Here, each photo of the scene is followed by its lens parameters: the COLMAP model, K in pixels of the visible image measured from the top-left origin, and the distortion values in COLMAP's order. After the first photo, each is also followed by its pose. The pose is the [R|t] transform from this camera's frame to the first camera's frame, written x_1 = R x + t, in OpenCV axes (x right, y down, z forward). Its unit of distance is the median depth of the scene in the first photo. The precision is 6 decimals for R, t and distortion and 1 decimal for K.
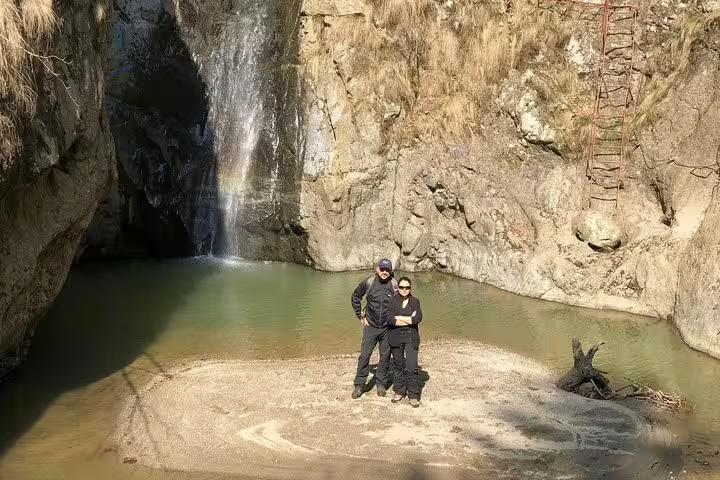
lens RADIAL K [[724.7, 0, 326.3], [0, 724.7, 240.0], [0, 0, 1]] dist [0.091913, -0.181204]
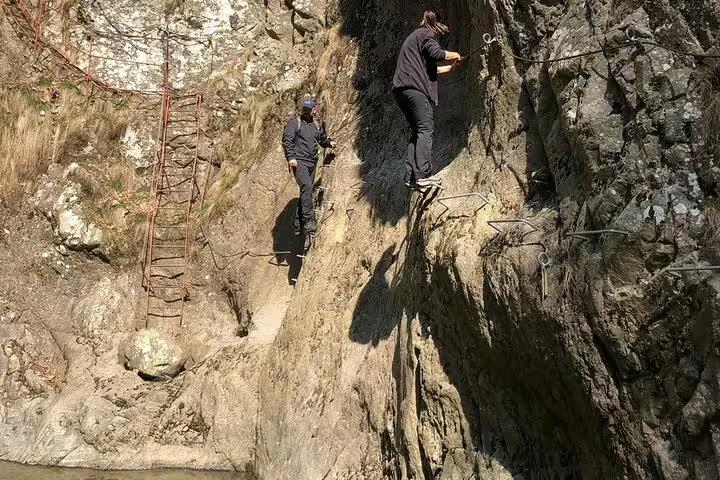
lens RADIAL K [[724.7, 0, 326.3], [0, 724.7, 240.0], [0, 0, 1]] dist [0.091913, -0.181204]
pose [[0.863719, 0.056344, 0.500813, 0.150873], [0.072442, 0.969531, -0.234013, 0.050655], [-0.498739, 0.238402, 0.833321, 0.299922]]
